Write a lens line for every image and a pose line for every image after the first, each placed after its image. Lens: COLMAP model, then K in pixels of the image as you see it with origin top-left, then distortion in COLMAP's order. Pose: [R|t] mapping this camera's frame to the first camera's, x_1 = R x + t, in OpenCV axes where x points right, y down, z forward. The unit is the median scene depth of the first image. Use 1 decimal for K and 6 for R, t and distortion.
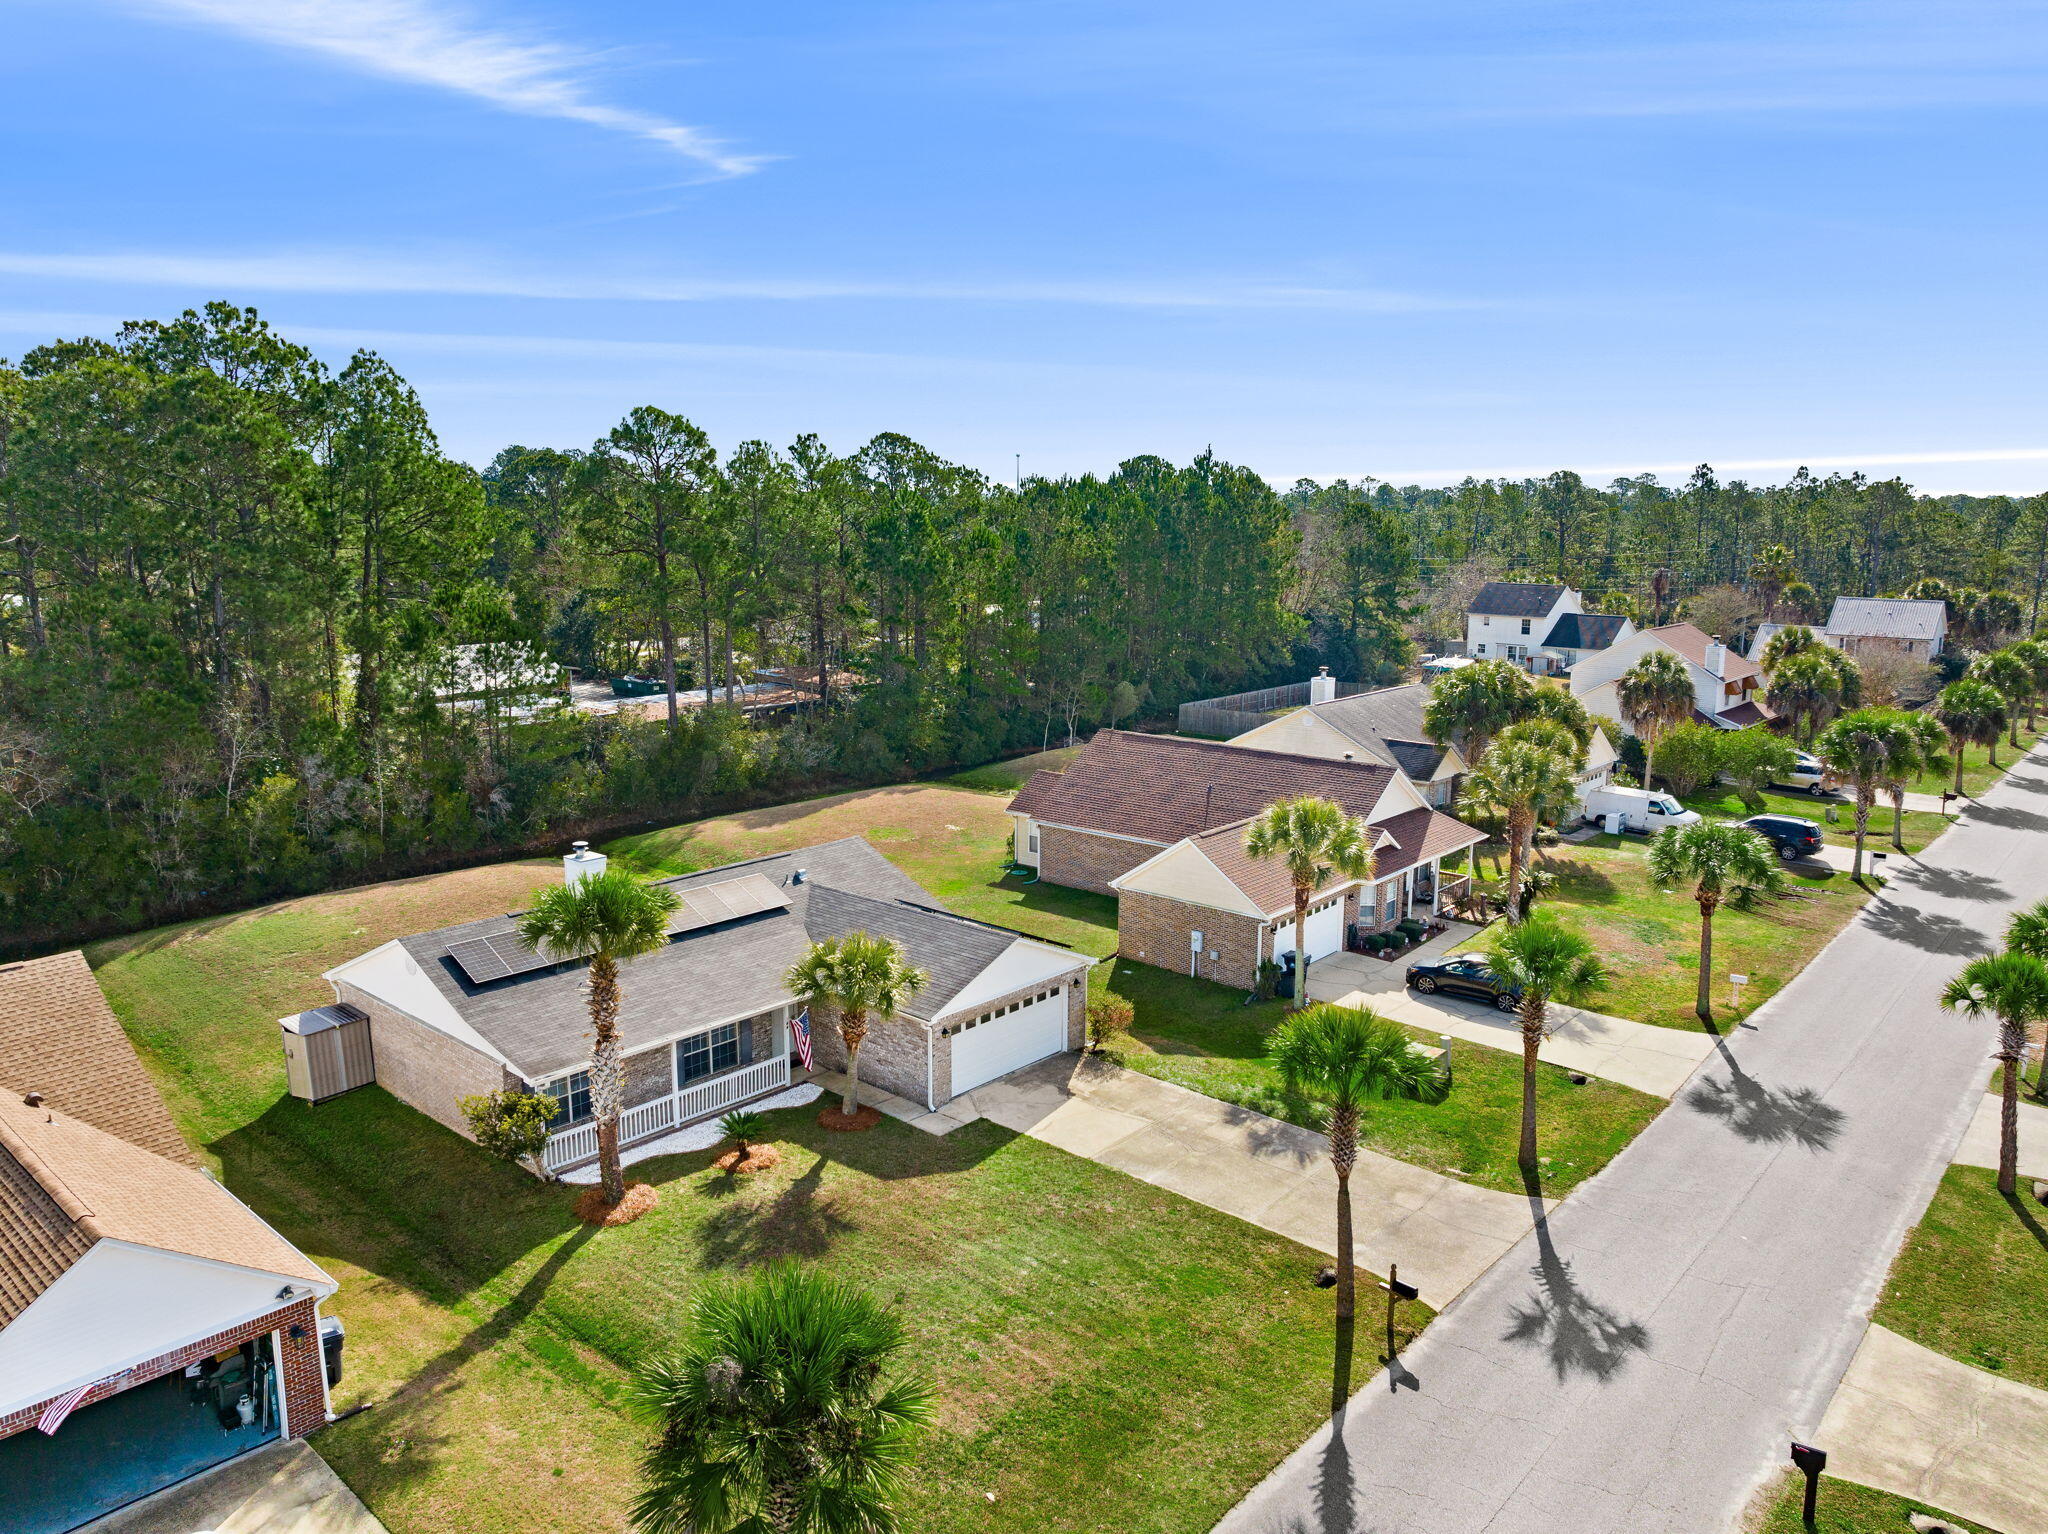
lens RADIAL K [[1465.9, 0, 1024.0], [0, 1465.9, 767.0], [0, 0, 1]] dist [-0.024179, -0.000453]
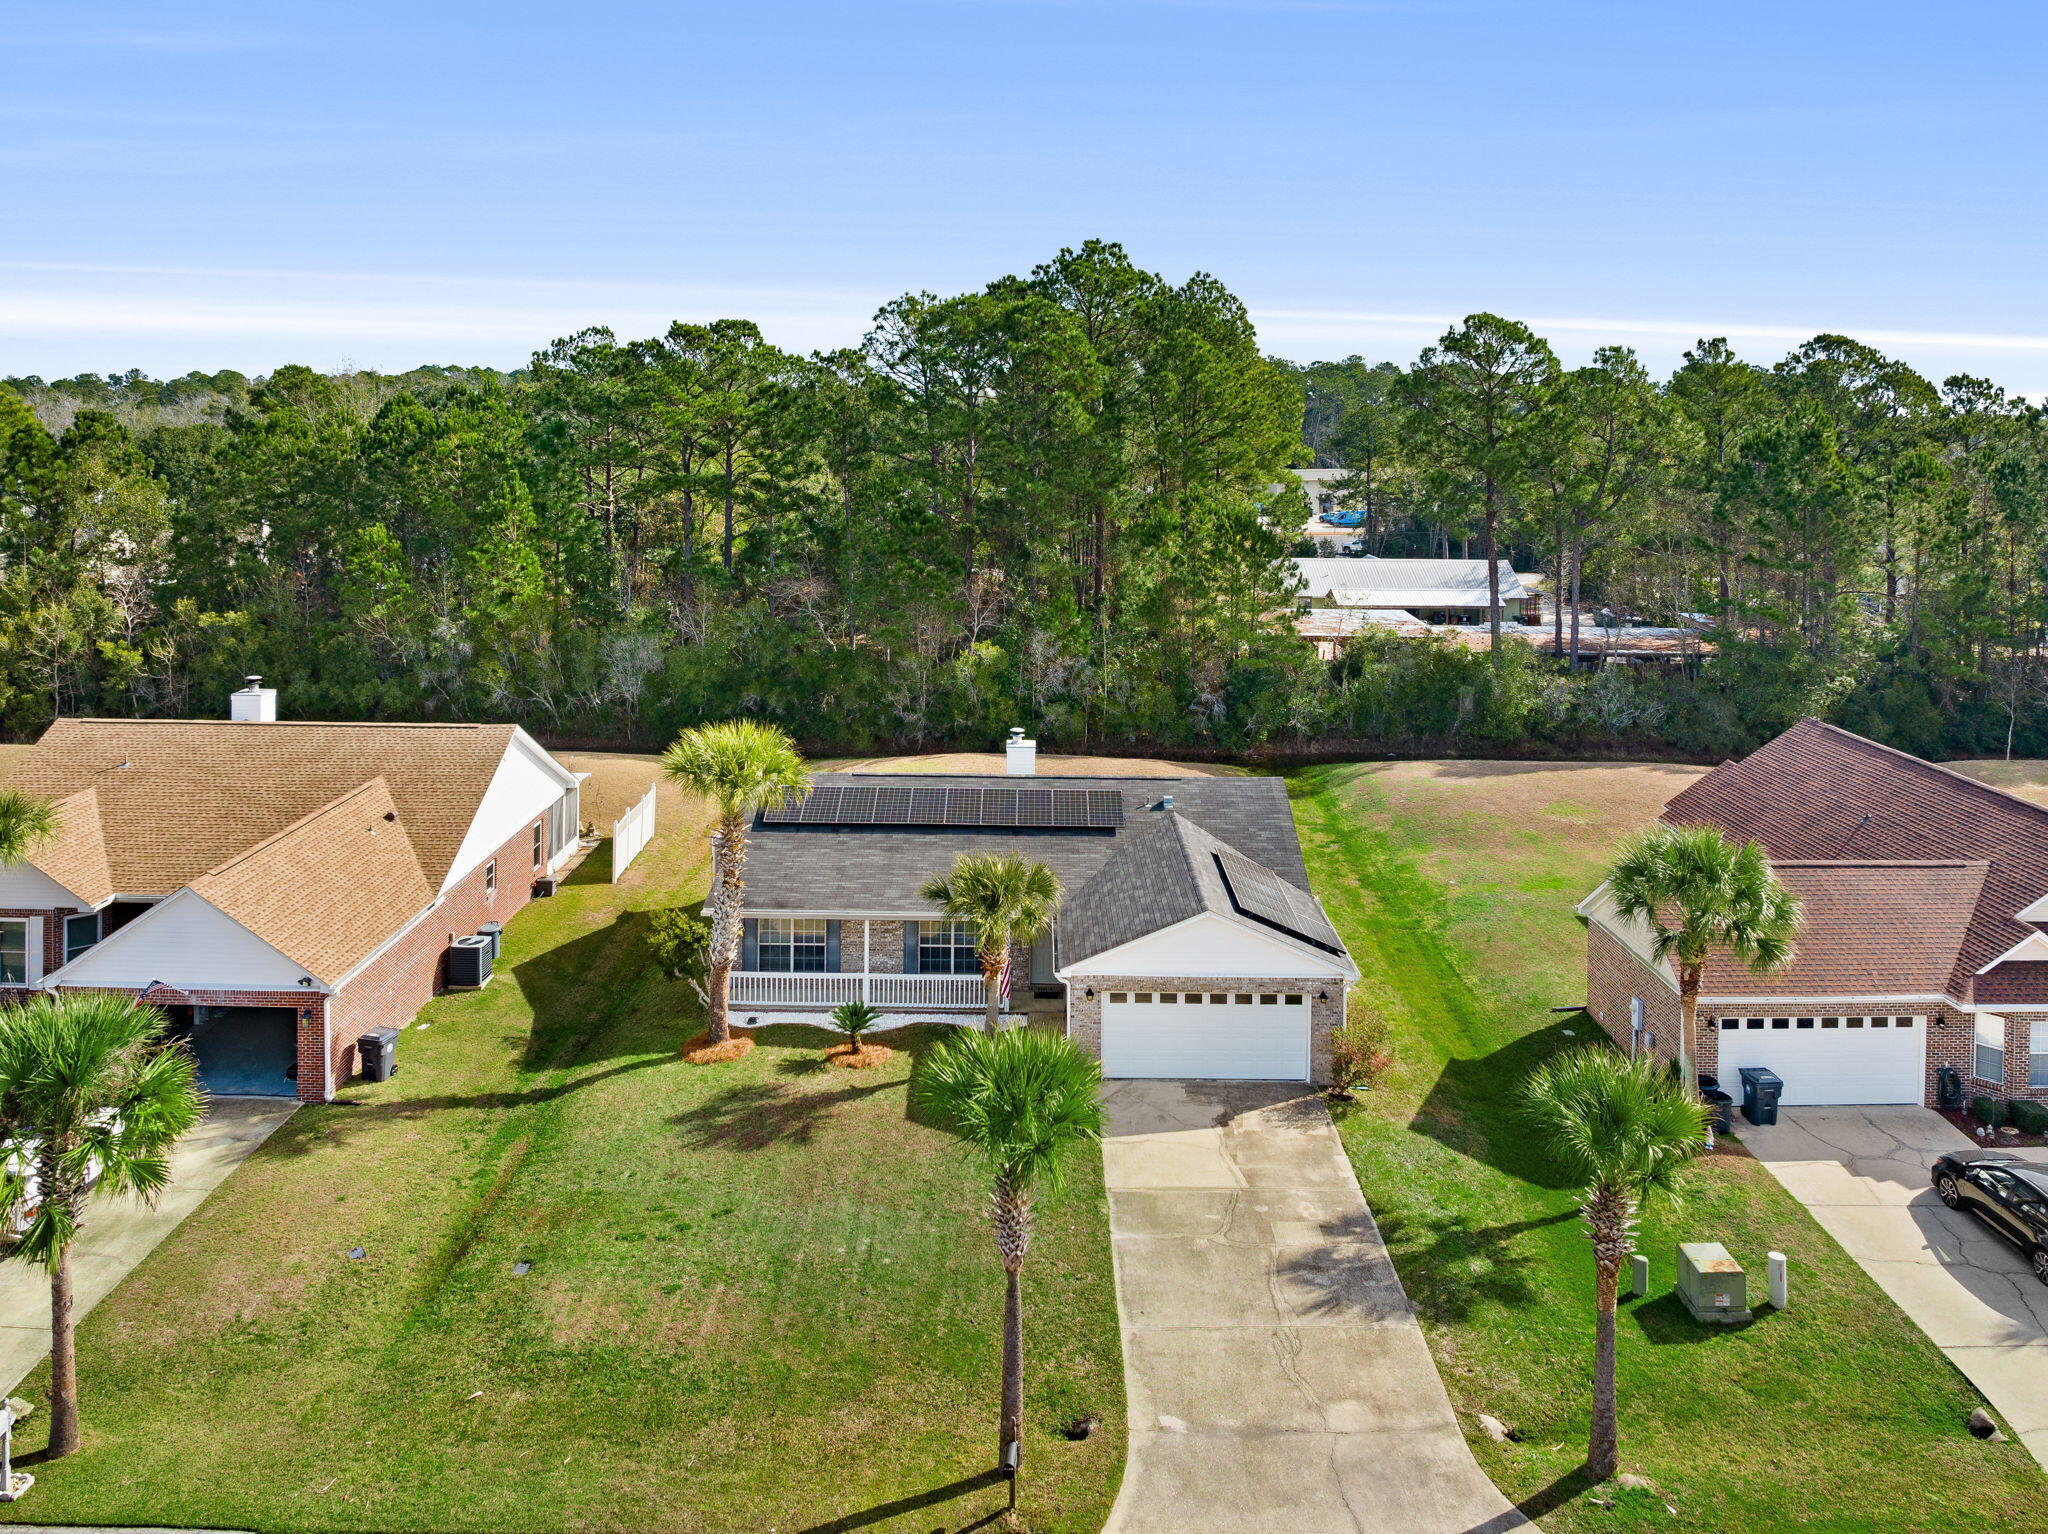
lens RADIAL K [[1541.8, 0, 1023.5], [0, 1541.8, 373.0], [0, 0, 1]] dist [-0.026623, 0.003239]
pose [[0.664920, -0.010416, -0.746842, 0.572103], [-0.147621, 0.978346, -0.145073, -0.040507], [0.732182, 0.206712, 0.648984, 0.279250]]
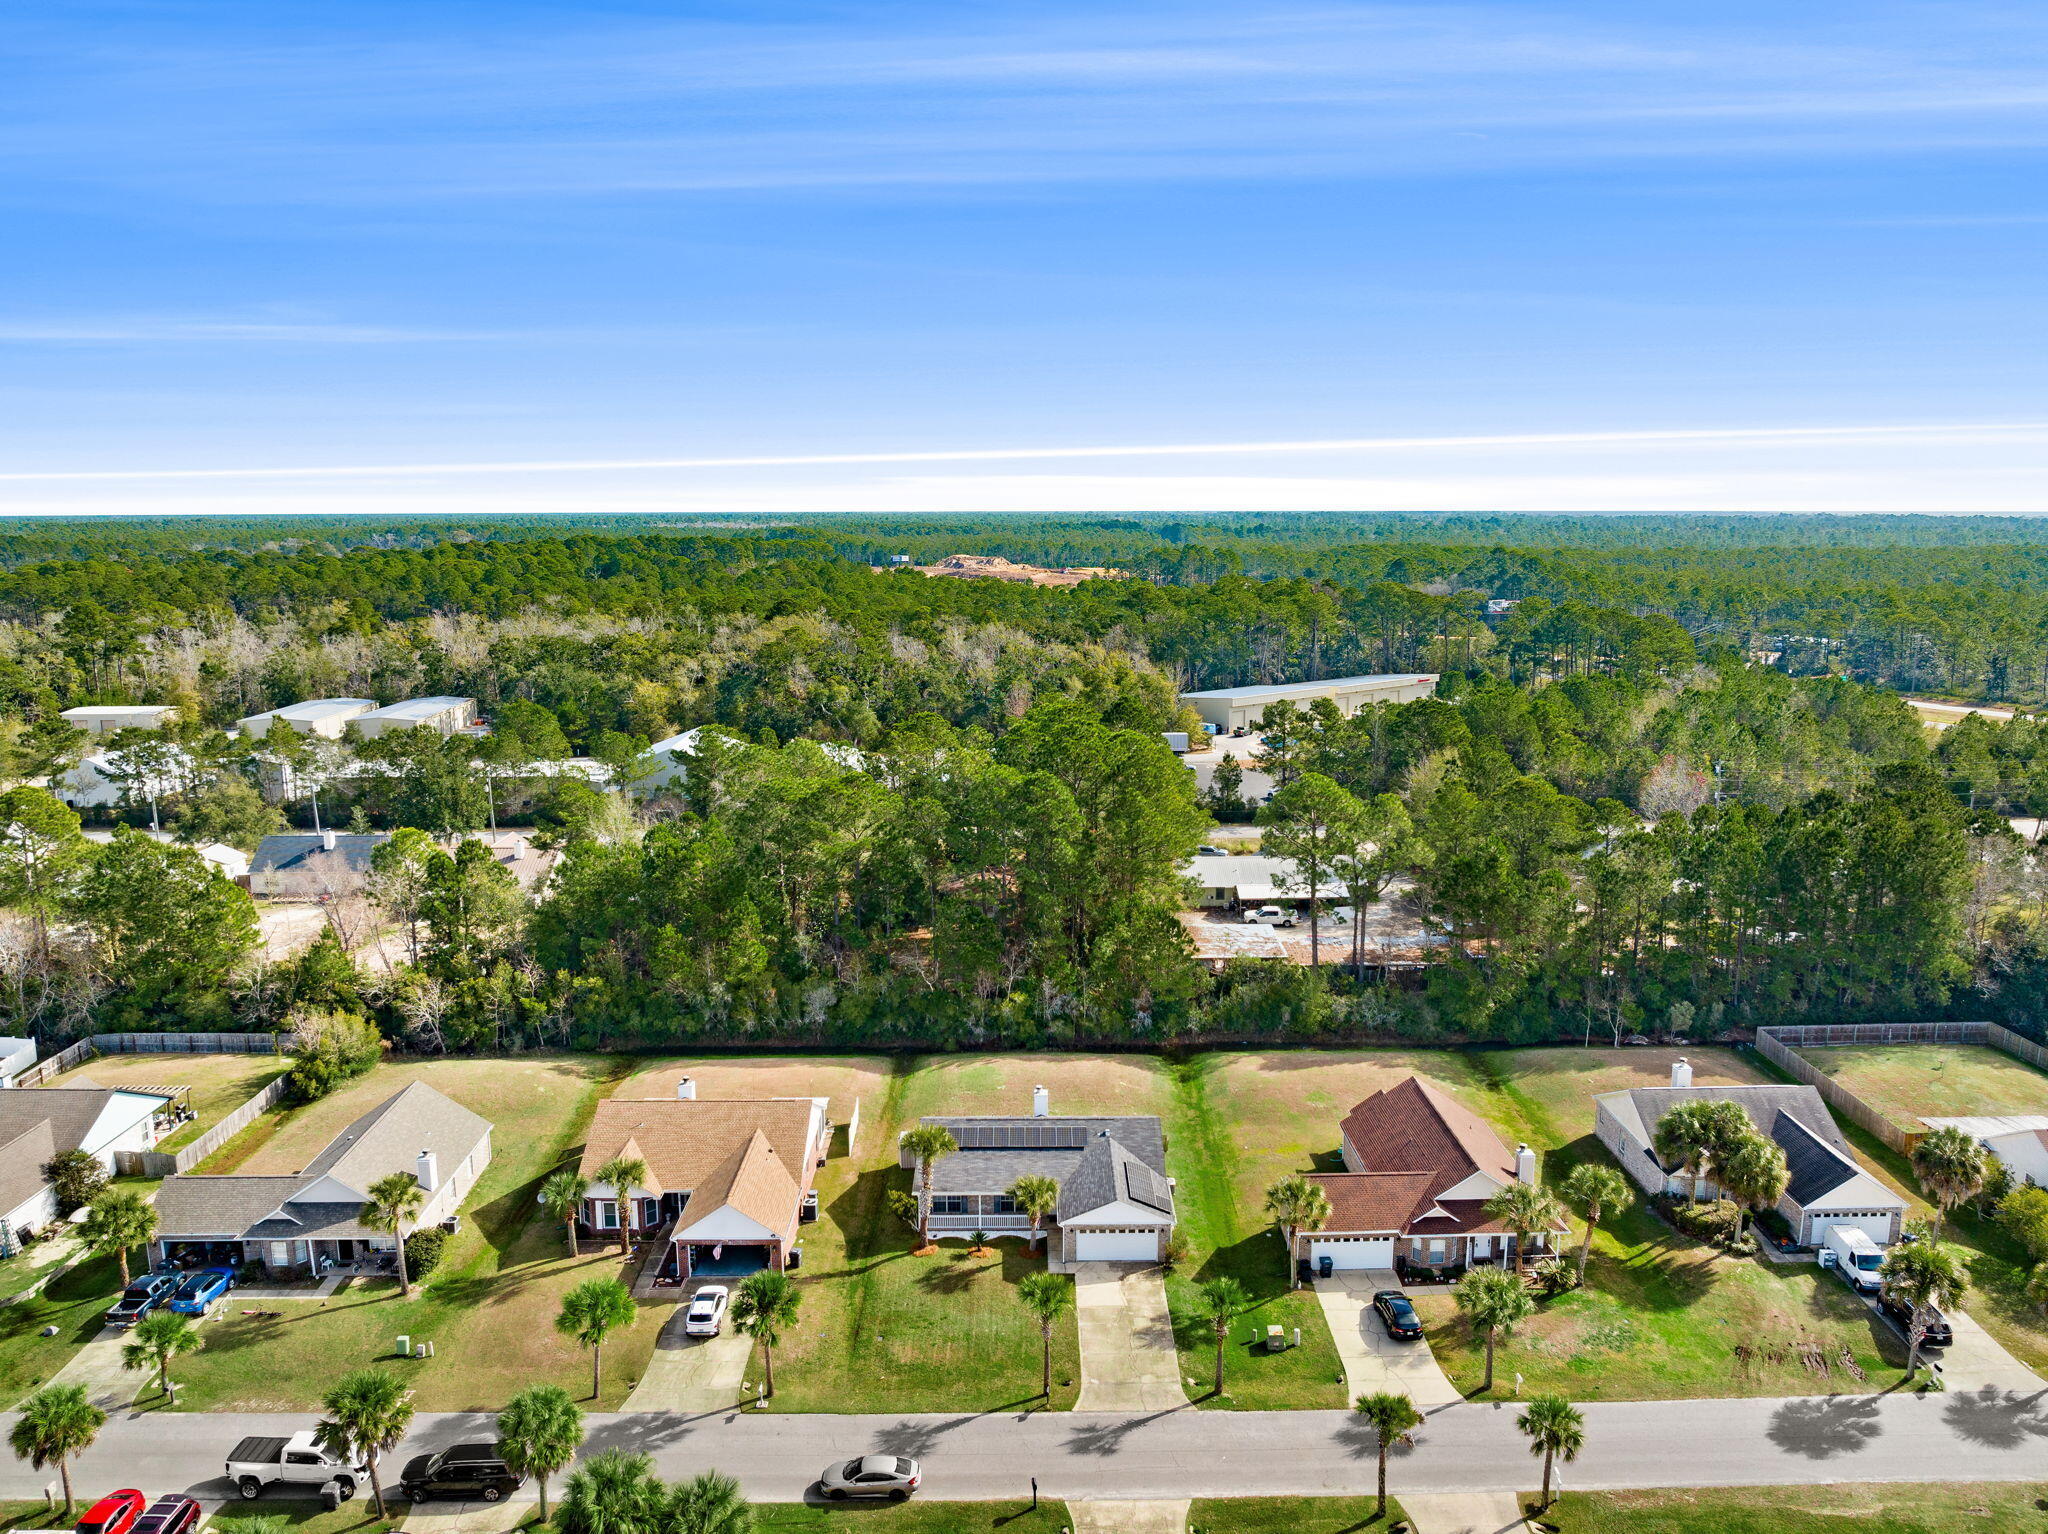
lens RADIAL K [[1465.9, 0, 1024.0], [0, 1465.9, 767.0], [0, 0, 1]] dist [-0.024179, -0.000453]
pose [[0.666070, 0.131296, -0.734243, 1.365026], [-0.131881, 0.989607, 0.057324, -0.603963], [0.734138, 0.058651, 0.676463, -0.579062]]
